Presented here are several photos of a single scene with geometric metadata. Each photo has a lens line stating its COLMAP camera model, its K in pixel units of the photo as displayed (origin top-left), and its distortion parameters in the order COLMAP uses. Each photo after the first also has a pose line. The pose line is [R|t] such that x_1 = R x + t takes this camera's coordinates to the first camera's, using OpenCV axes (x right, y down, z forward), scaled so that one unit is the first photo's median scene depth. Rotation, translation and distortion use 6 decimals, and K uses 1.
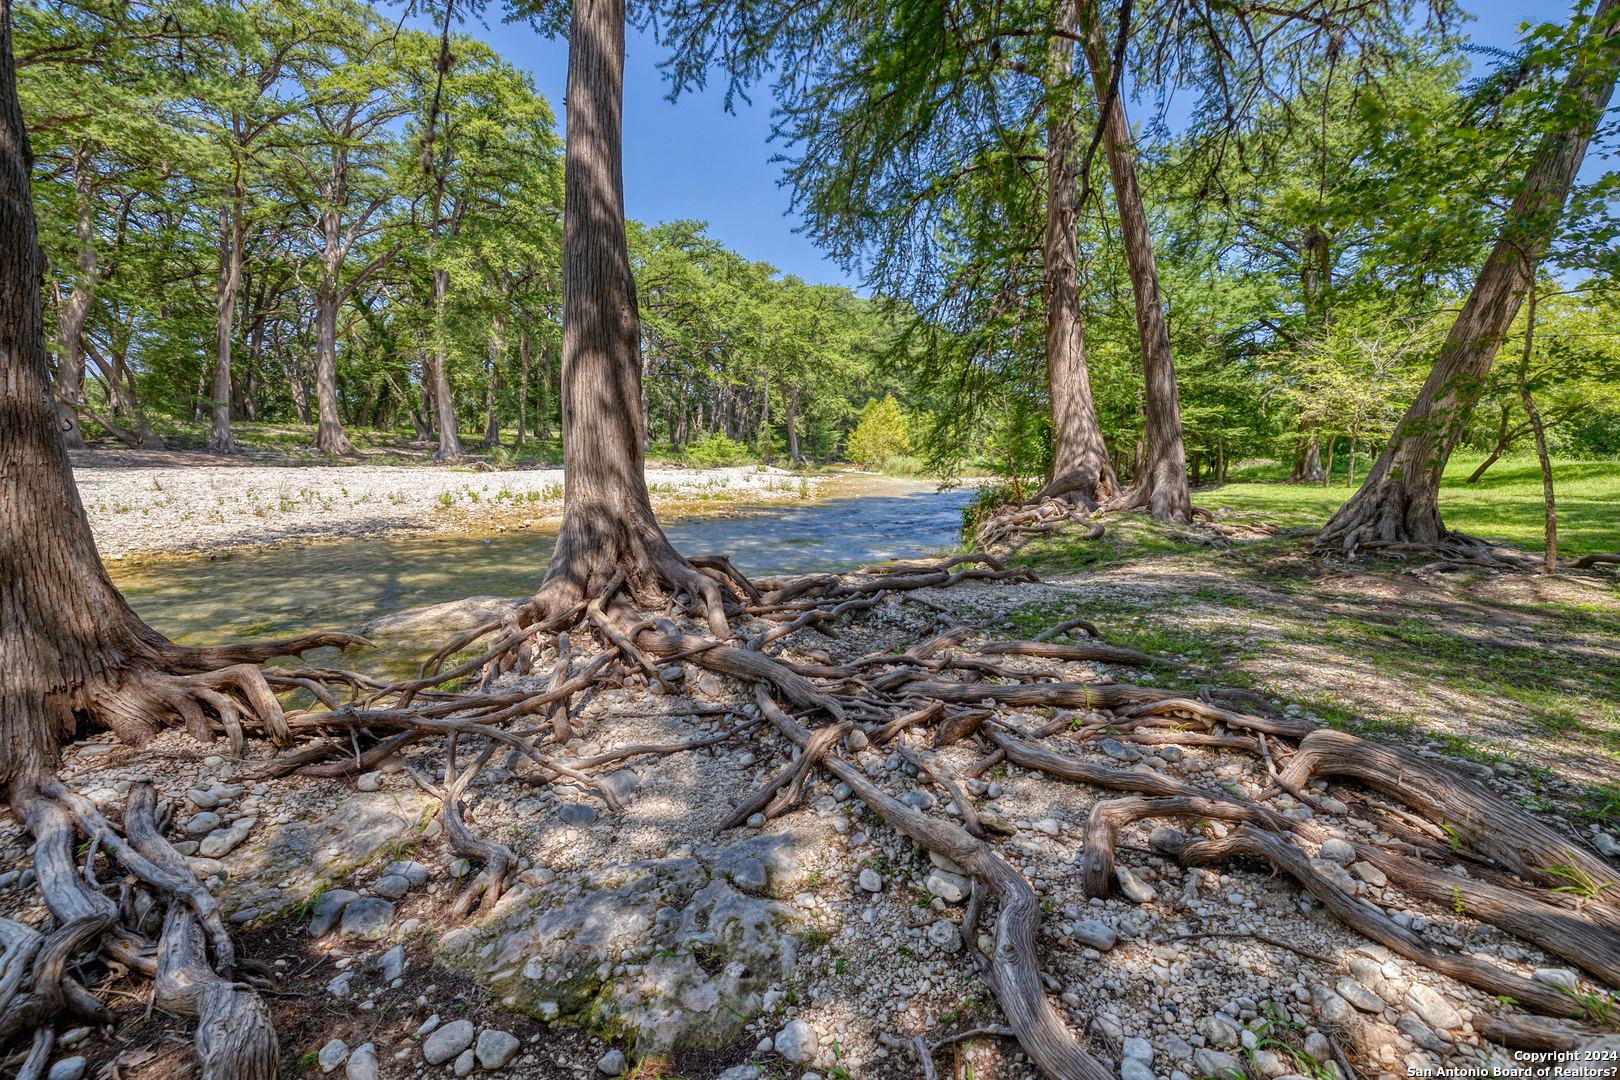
lens RADIAL K [[691.7, 0, 800.0], [0, 691.7, 553.1], [0, 0, 1]] dist [-0.001221, -0.000112]
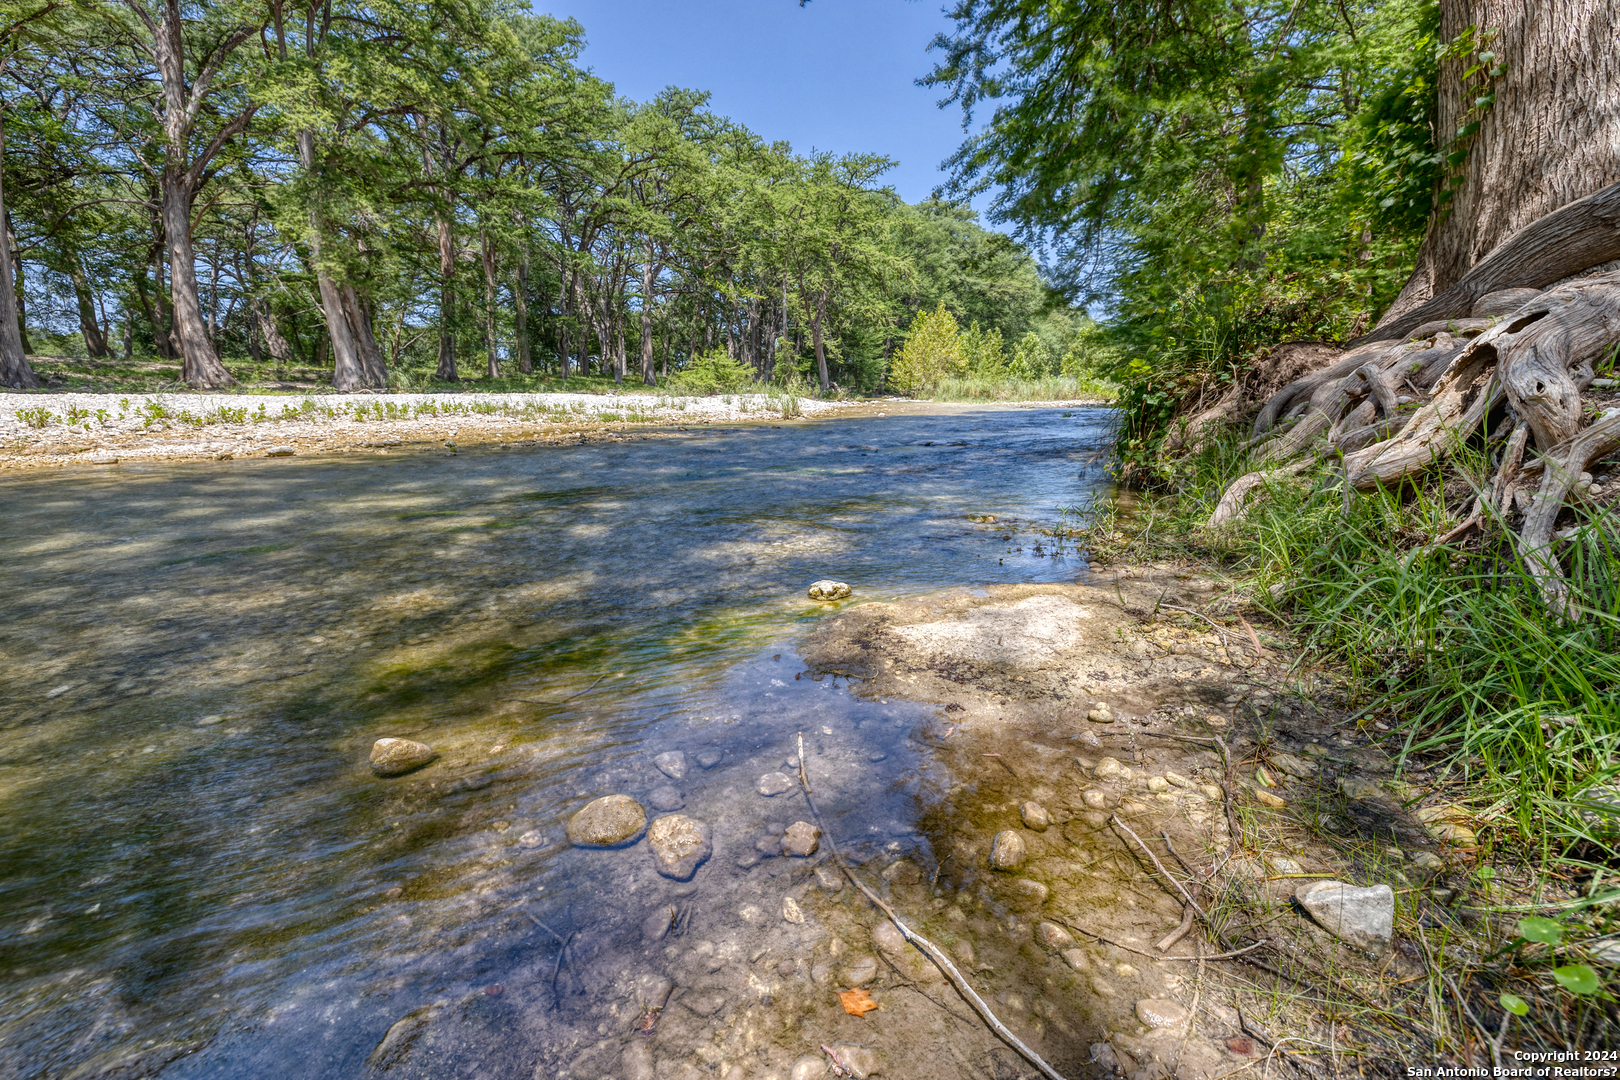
lens RADIAL K [[678.0, 0, 811.0], [0, 678.0, 536.3], [0, 0, 1]] dist [-0.000629, -0.000215]
pose [[0.997303, -0.017688, -0.071225, 0.032467], [0.021937, 0.997998, 0.059323, -0.008631], [0.070033, -0.060726, 0.995695, 0.212013]]
